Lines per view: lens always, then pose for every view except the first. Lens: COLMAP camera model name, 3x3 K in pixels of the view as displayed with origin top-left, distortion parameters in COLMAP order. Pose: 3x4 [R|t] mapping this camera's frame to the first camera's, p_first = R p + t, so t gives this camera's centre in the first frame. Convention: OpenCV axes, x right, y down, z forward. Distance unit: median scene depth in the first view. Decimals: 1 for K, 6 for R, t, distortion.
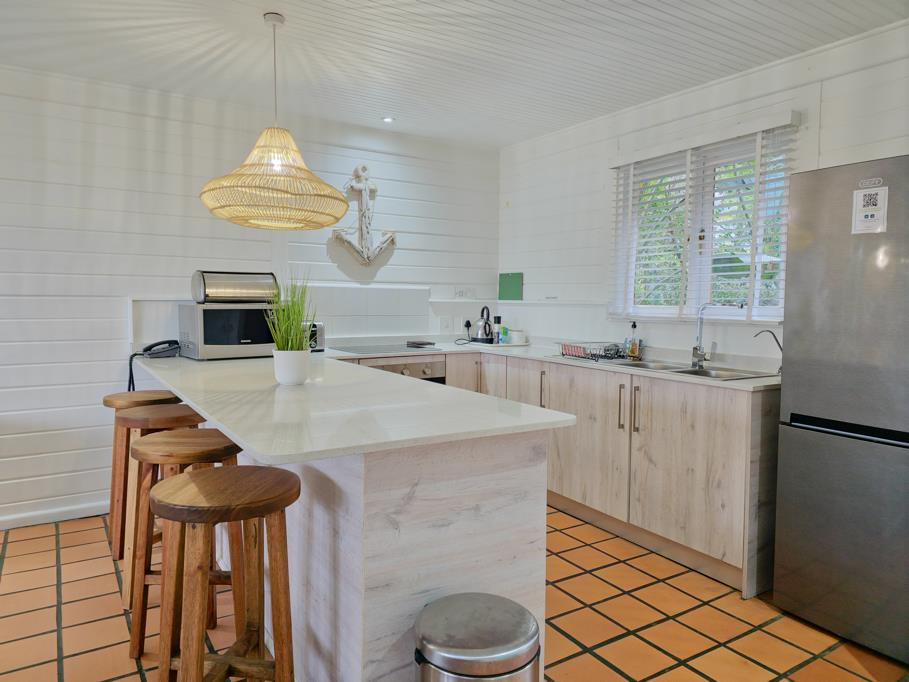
lens RADIAL K [[607.7, 0, 459.2], [0, 607.7, 339.3], [0, 0, 1]] dist [0.019411, -0.001745]
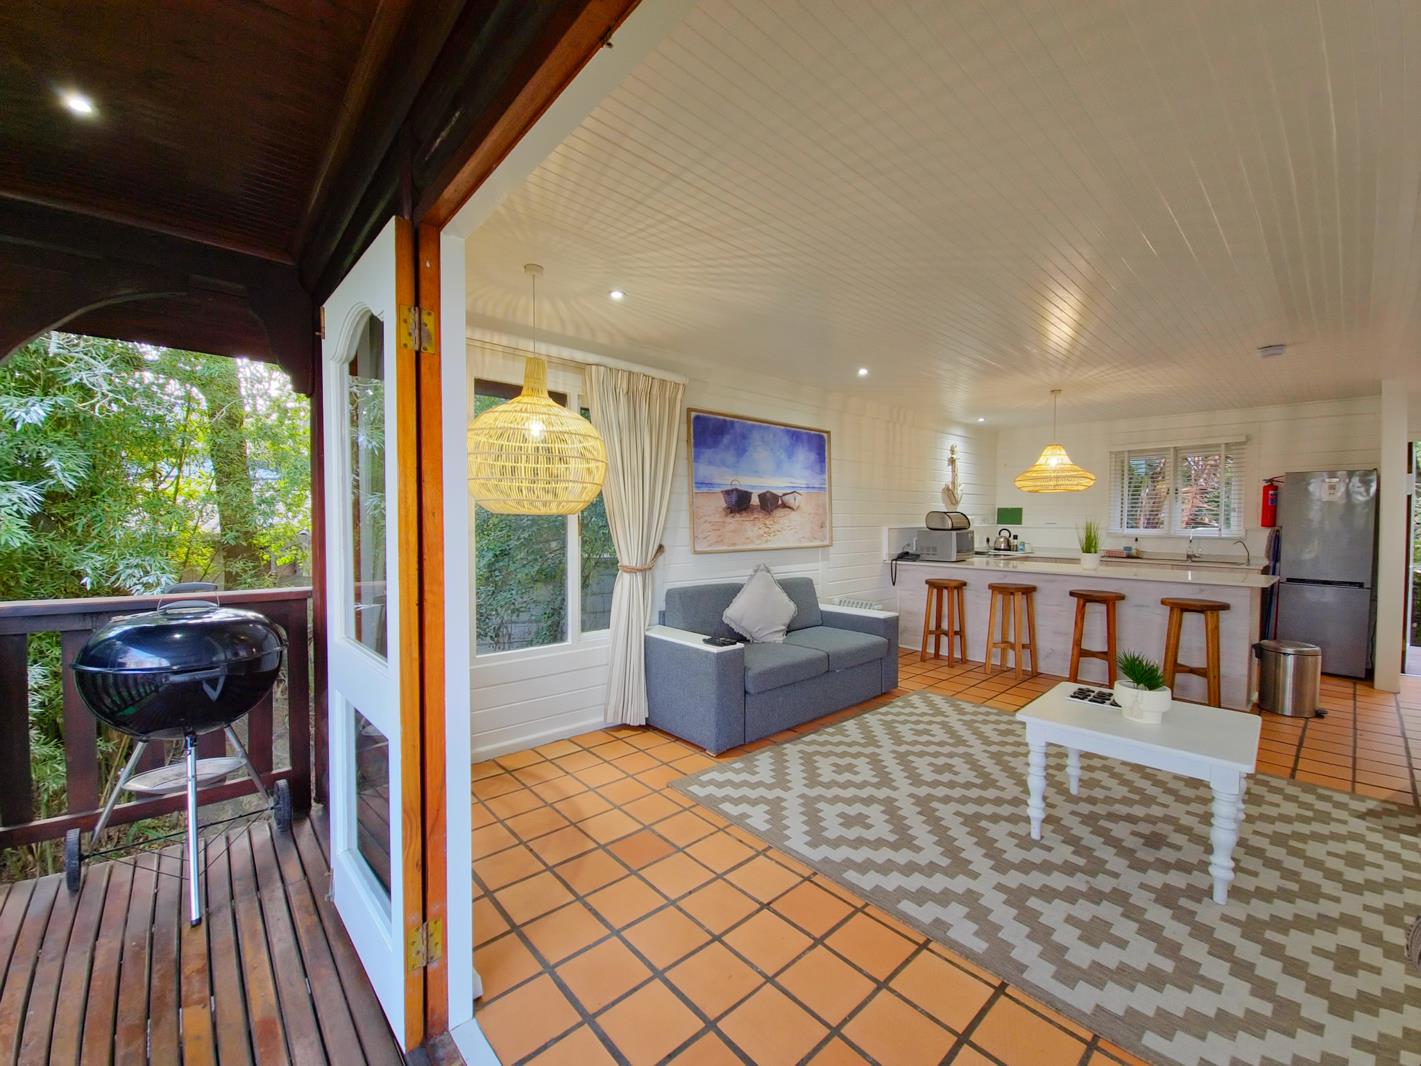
lens RADIAL K [[583.3, 0, 697.8], [0, 583.3, 534.4], [0, 0, 1]] dist [0.005491, -0.003828]
pose [[0.986011, -0.010287, 0.166364, -1.348279], [0.016053, 0.999315, -0.033353, -0.000987], [-0.165907, 0.035557, 0.985500, -0.524727]]
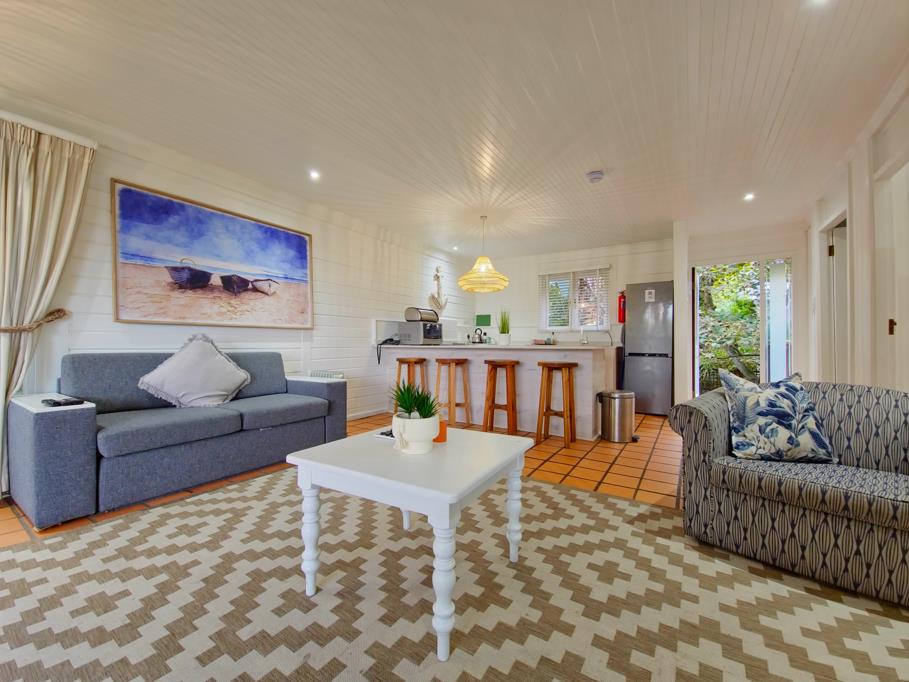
lens RADIAL K [[373.1, 0, 449.3], [0, 373.1, 341.4], [0, 0, 1]] dist [0.005491, -0.003828]
pose [[0.907583, -0.004140, 0.419853, -0.874874], [0.032167, 0.997698, -0.059696, 0.103030], [-0.418639, 0.067684, 0.905627, -0.334687]]
